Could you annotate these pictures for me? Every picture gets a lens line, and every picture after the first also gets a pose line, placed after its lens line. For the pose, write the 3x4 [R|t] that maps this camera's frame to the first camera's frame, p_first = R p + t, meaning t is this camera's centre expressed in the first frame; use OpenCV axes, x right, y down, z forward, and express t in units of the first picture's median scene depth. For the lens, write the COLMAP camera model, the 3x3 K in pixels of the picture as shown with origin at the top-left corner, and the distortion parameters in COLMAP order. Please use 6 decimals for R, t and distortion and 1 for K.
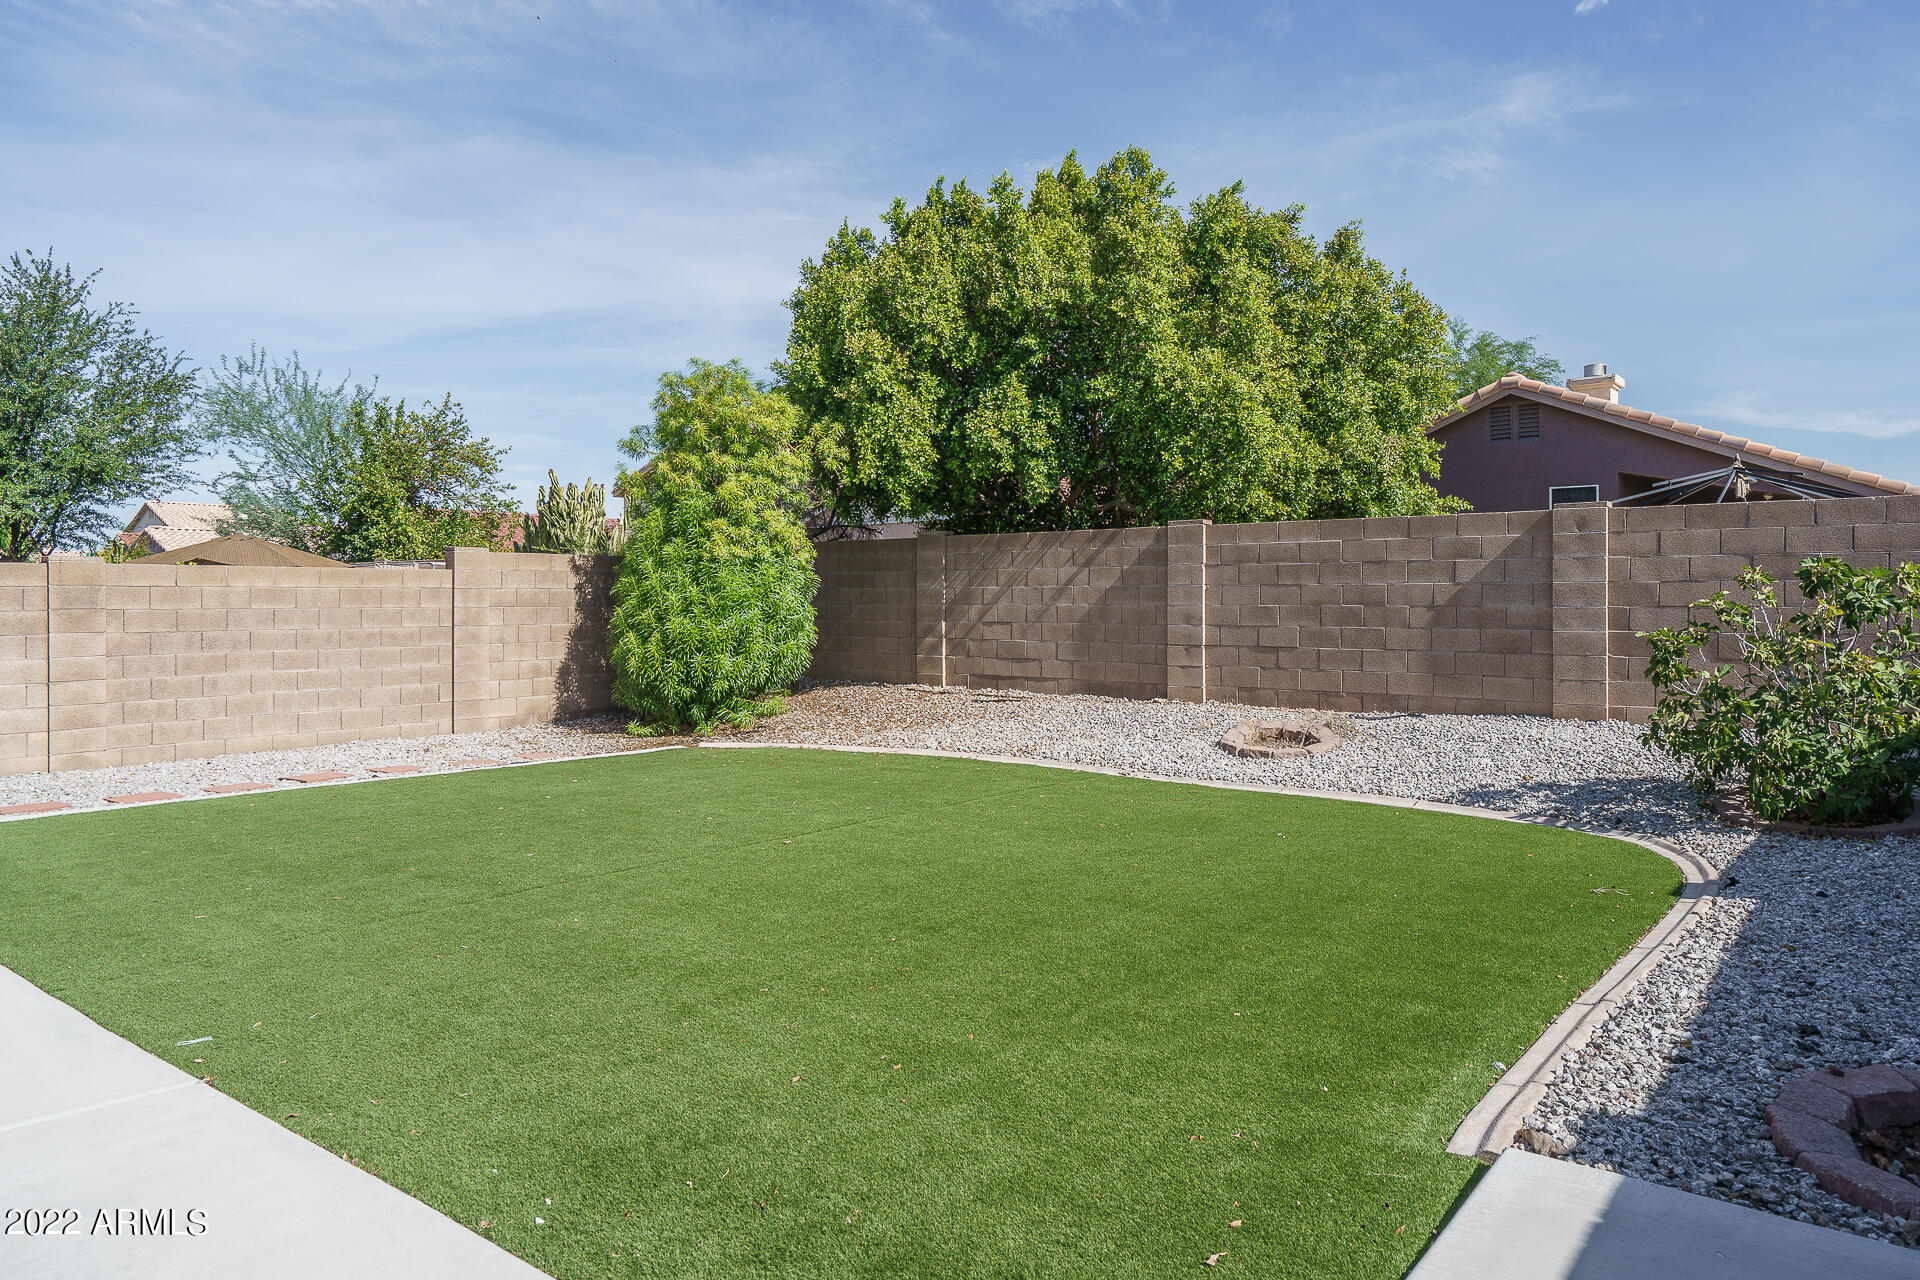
lens RADIAL K [[1203.8, 0, 951.7], [0, 1203.8, 591.0], [0, 0, 1]] dist [0.022301, -0.002388]
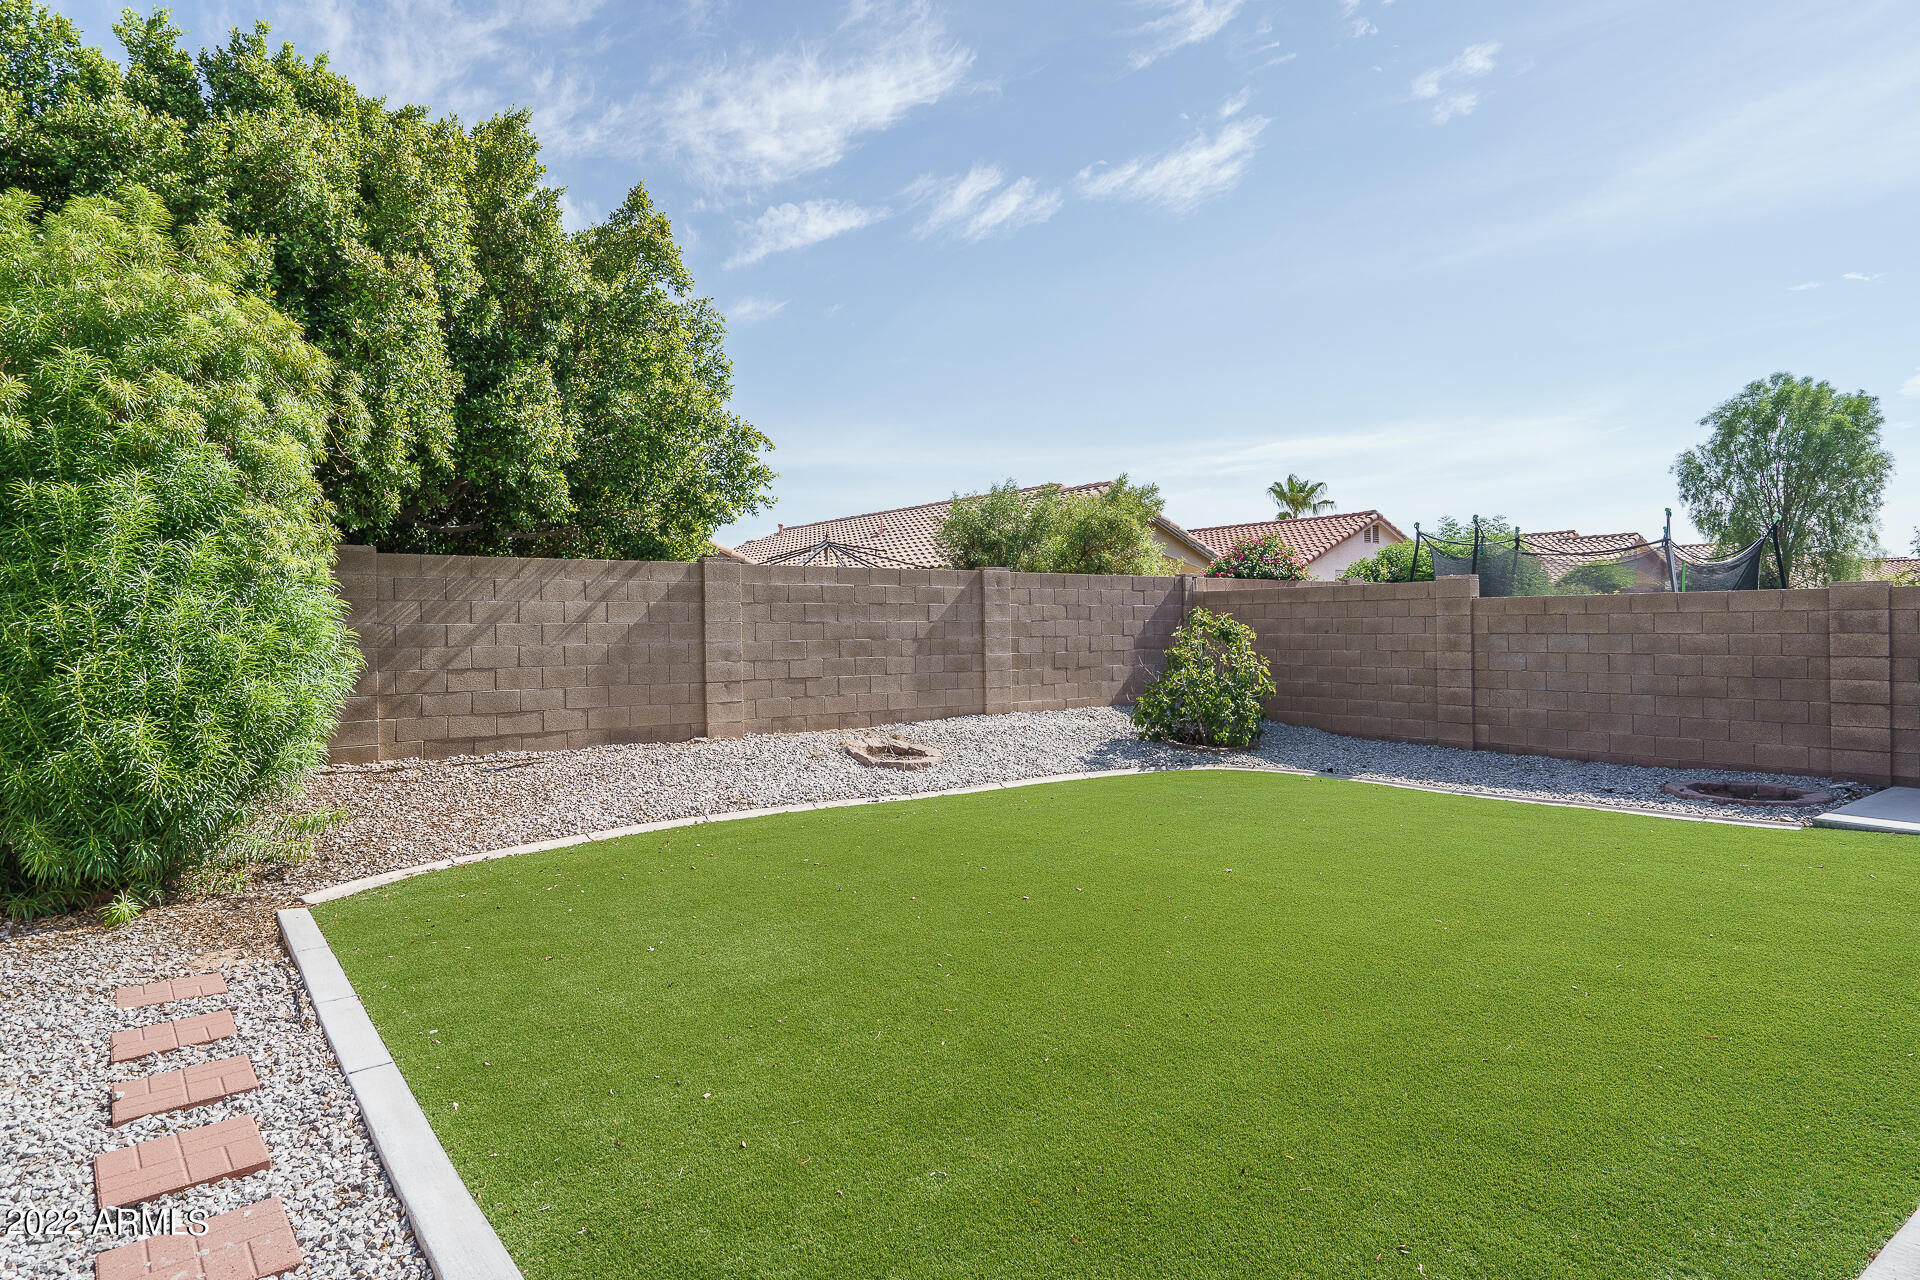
lens RADIAL K [[1090.8, 0, 963.7], [0, 1090.8, 641.9], [0, 0, 1]] dist [-0.008111, -0.002921]
pose [[0.248342, -0.013248, 0.968582, -0.604521], [0.005084, 0.999911, 0.012373, 0.001183], [-0.968659, 0.001852, 0.248387, 0.545938]]
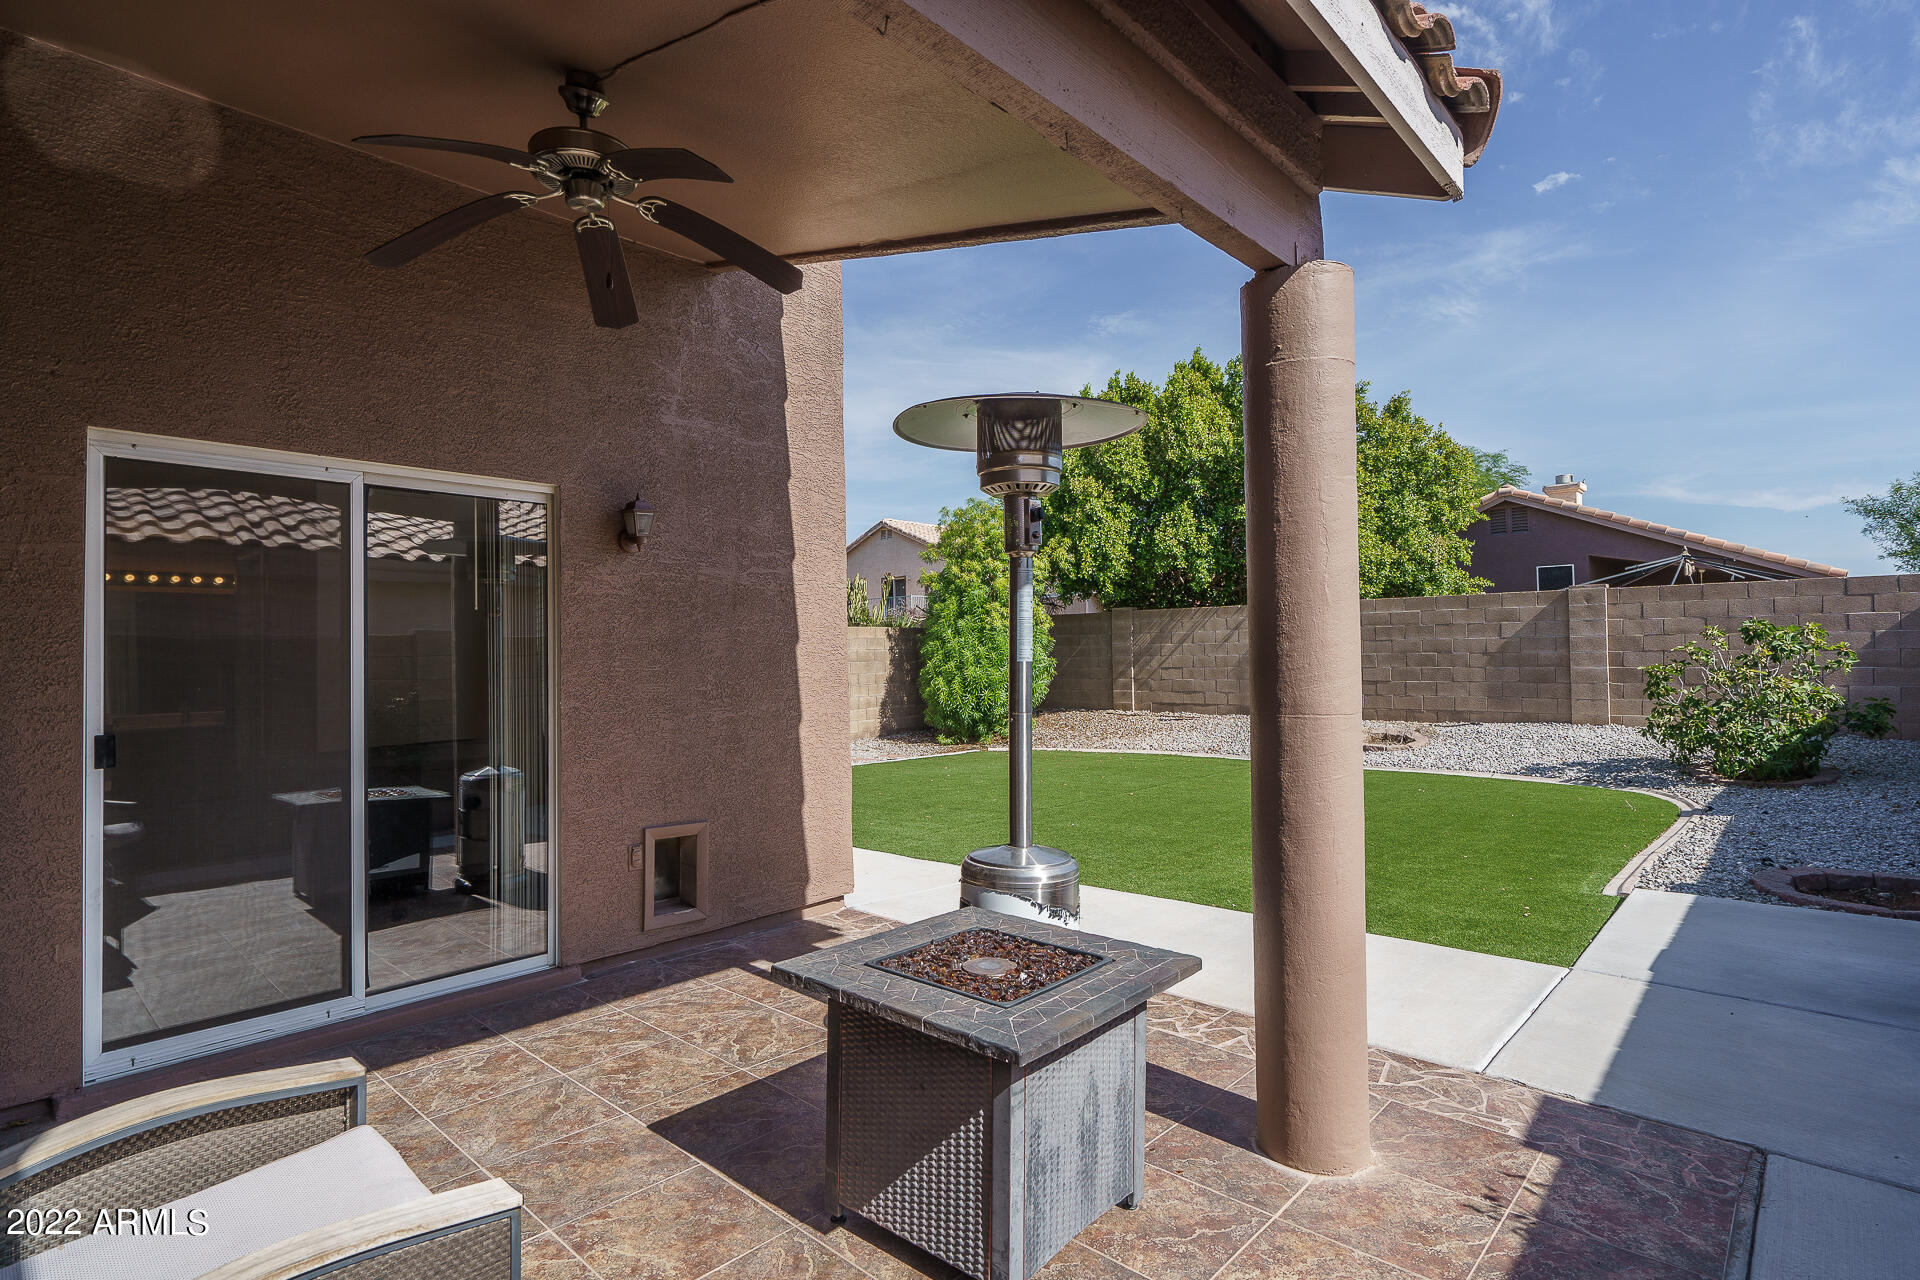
lens RADIAL K [[948.4, 0, 963.7], [0, 948.4, 629.4], [0, 0, 1]] dist [0.018226, 0.001927]
pose [[0.998319, -0.015664, -0.055795, -0.163959], [0.014622, 0.999712, -0.019028, -0.003257], [0.056077, 0.018180, 0.998261, -0.207828]]
